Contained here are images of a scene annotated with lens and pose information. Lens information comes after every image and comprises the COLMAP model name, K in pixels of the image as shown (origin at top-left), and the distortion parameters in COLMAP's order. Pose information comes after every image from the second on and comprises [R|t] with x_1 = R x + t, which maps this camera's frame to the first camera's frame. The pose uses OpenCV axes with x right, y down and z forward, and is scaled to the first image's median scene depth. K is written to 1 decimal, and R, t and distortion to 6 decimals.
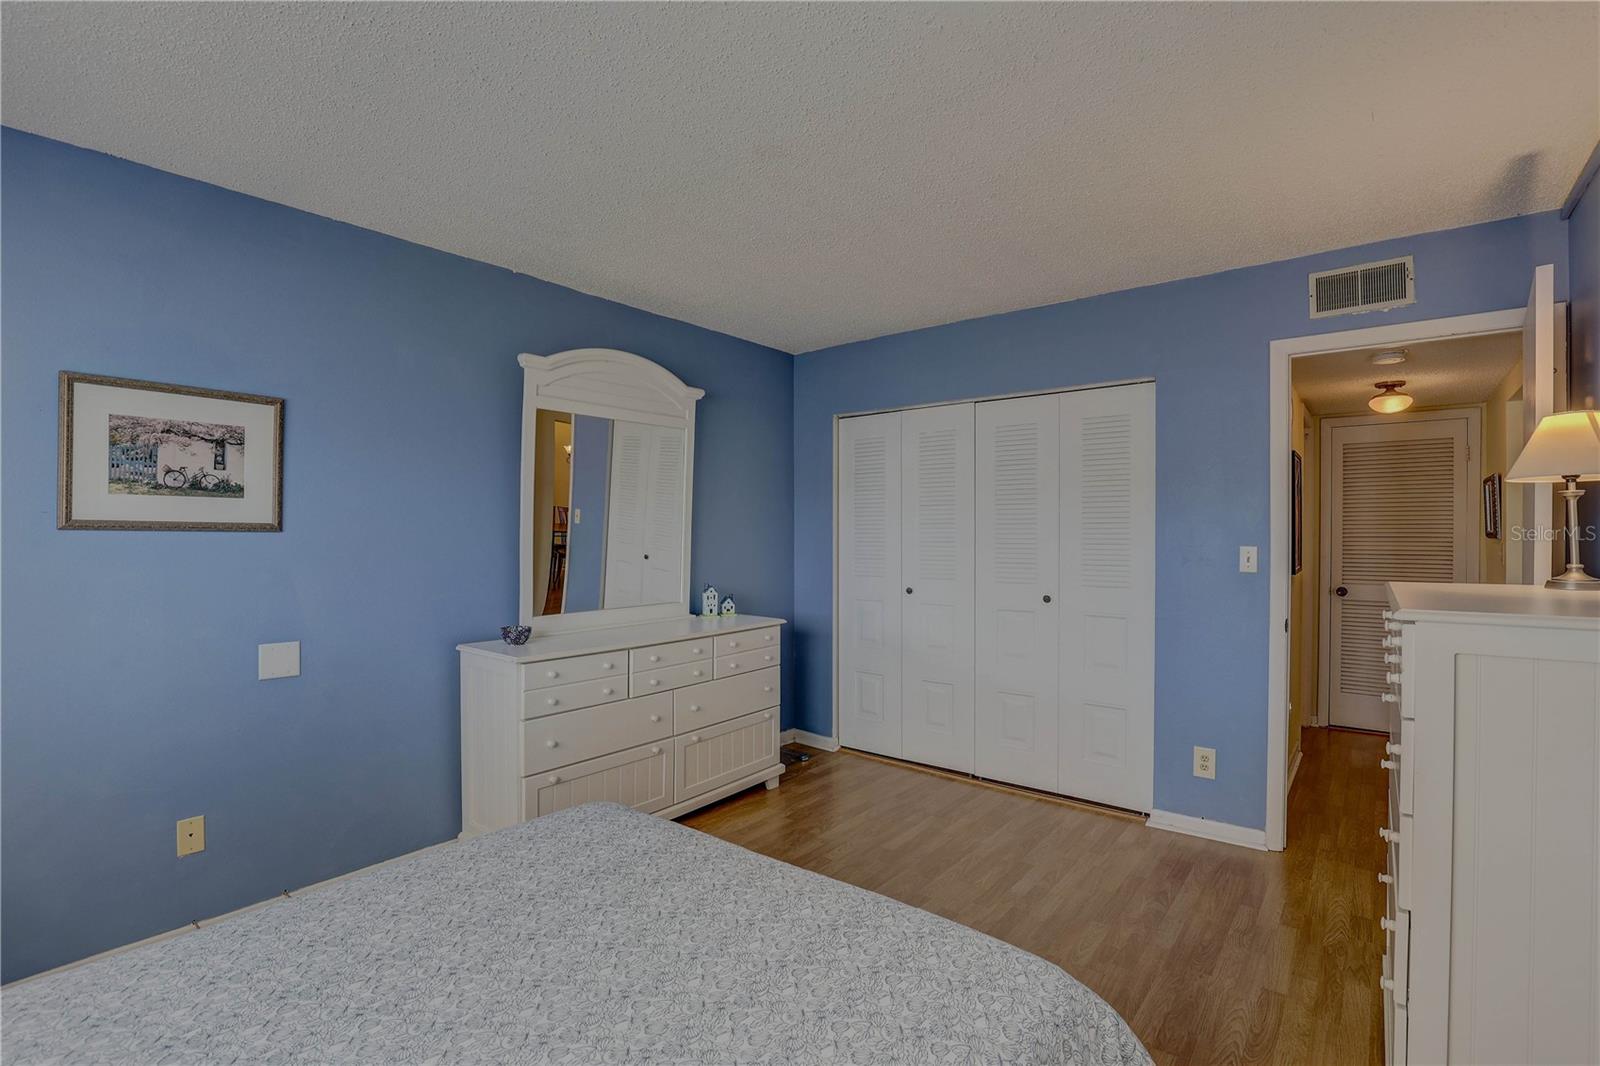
lens RADIAL K [[733.5, 0, 802.3], [0, 733.5, 530.4], [0, 0, 1]] dist [-0.036900, 0.005670]
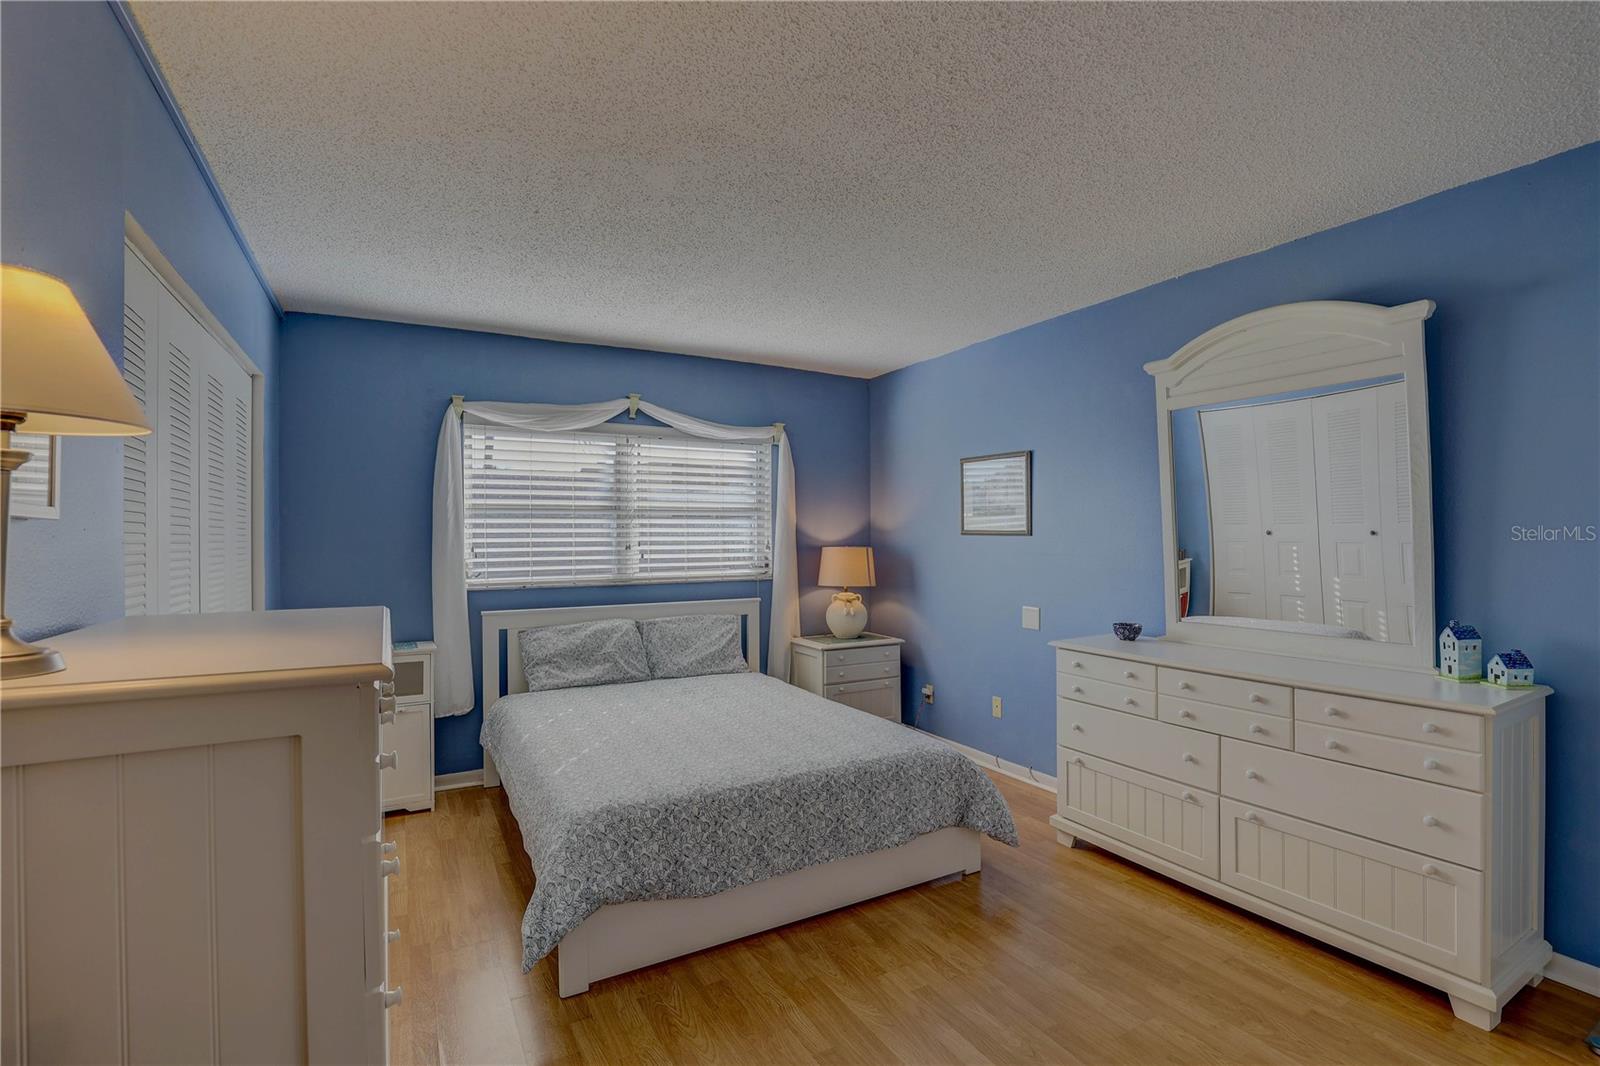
lens RADIAL K [[733.5, 0, 810.9], [0, 733.5, 530.2], [0, 0, 1]] dist [-0.036900, 0.005670]
pose [[-0.367923, -0.005218, -0.929841, 0.746904], [0.007808, 0.999932, -0.008701, -0.000280], [0.929823, -0.010461, -0.367858, 0.922832]]
